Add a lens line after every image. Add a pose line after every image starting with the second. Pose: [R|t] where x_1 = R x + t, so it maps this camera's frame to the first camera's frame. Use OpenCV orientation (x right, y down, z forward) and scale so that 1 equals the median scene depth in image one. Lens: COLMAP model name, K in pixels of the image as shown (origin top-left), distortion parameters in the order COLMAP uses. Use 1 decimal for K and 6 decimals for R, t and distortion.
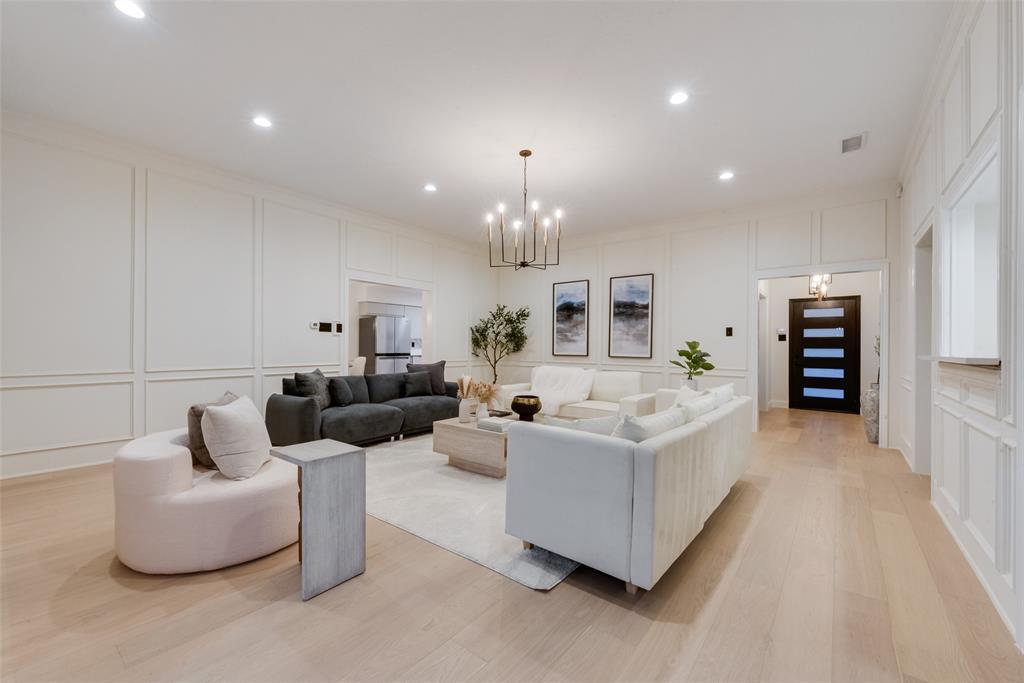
lens RADIAL K [[412.9, 0, 504.9], [0, 412.9, 343.1], [0, 0, 1]] dist [0.000483, 0.000049]
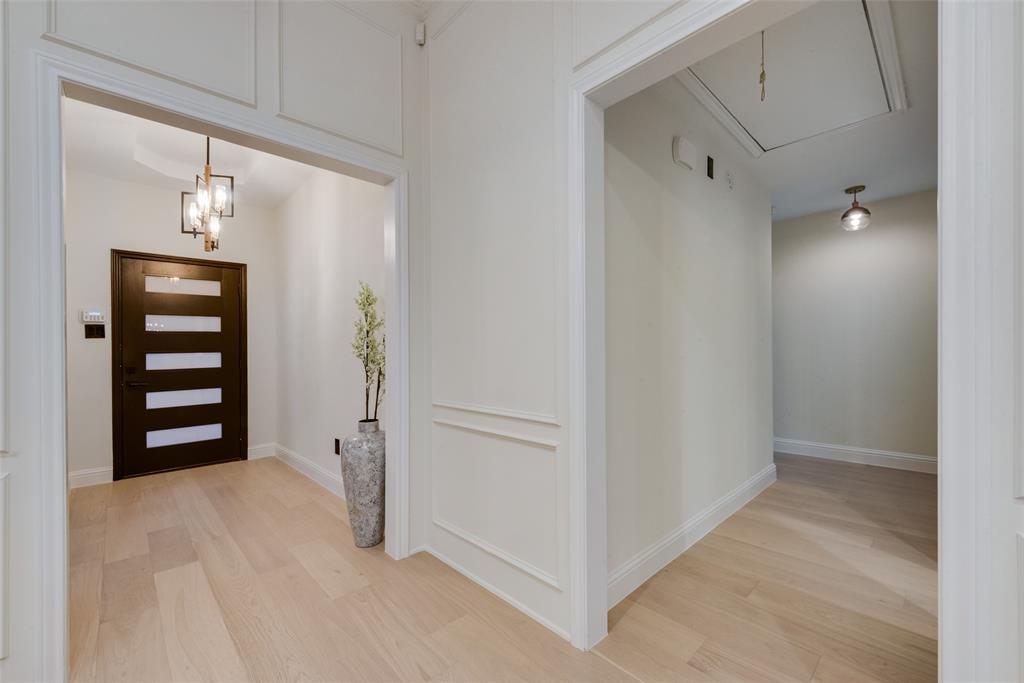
lens RADIAL K [[412.9, 0, 506.8], [0, 412.9, 348.1], [0, 0, 1]] dist [0.000483, 0.000049]
pose [[0.127679, -0.009342, 0.991772, 0.293505], [0.007648, 0.999935, 0.008434, 0.005898], [-0.991786, 0.006508, 0.127742, 0.519917]]
